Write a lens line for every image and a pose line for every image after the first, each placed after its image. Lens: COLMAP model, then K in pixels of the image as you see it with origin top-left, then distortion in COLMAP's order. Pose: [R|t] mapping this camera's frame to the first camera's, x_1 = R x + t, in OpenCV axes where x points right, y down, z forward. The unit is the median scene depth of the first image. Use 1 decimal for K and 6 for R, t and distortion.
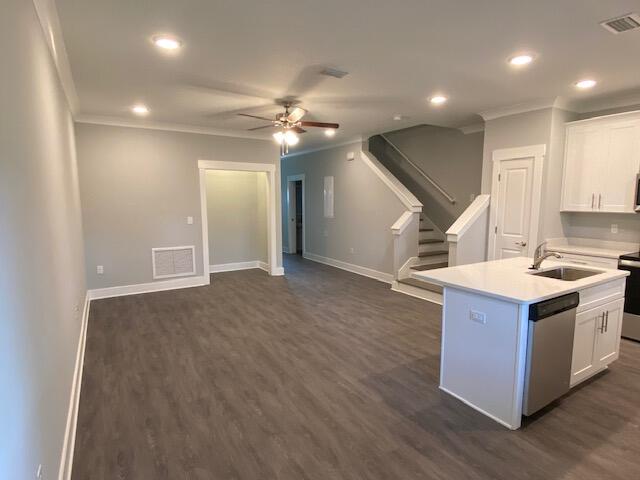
lens RADIAL K [[348.1, 0, 320.0], [0, 348.1, 240.0], [0, 0, 1]] dist [0.060206, -0.057462]
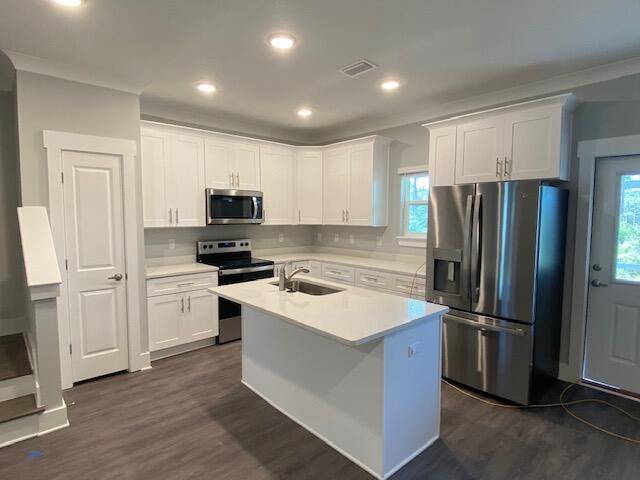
lens RADIAL K [[348.1, 0, 320.0], [0, 348.1, 240.0], [0, 0, 1]] dist [0.060206, -0.057462]
pose [[-0.184617, -0.073548, 0.980055, -0.190767], [0.114873, 0.988746, 0.095840, -0.089211], [-0.976074, 0.130275, -0.174091, 0.772173]]
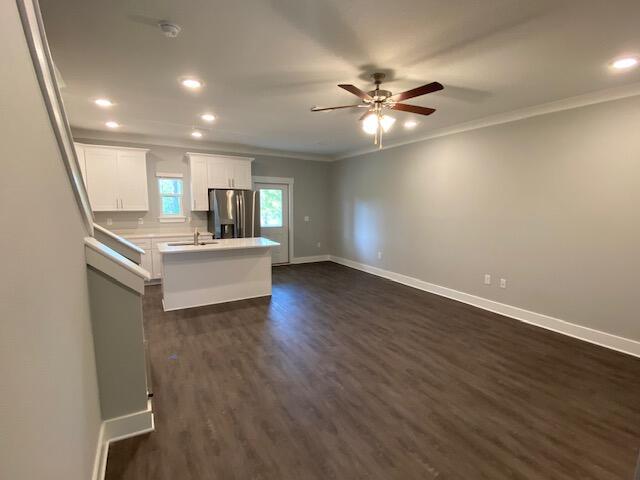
lens RADIAL K [[304.3, 0, 320.0], [0, 304.3, 240.0], [0, 0, 1]] dist [0.011303, -0.000314]
pose [[-0.999769, -0.009683, 0.019181, 0.014223], [-0.004888, 0.971792, 0.235789, -0.204297], [-0.020923, 0.235641, -0.971615, 1.728353]]
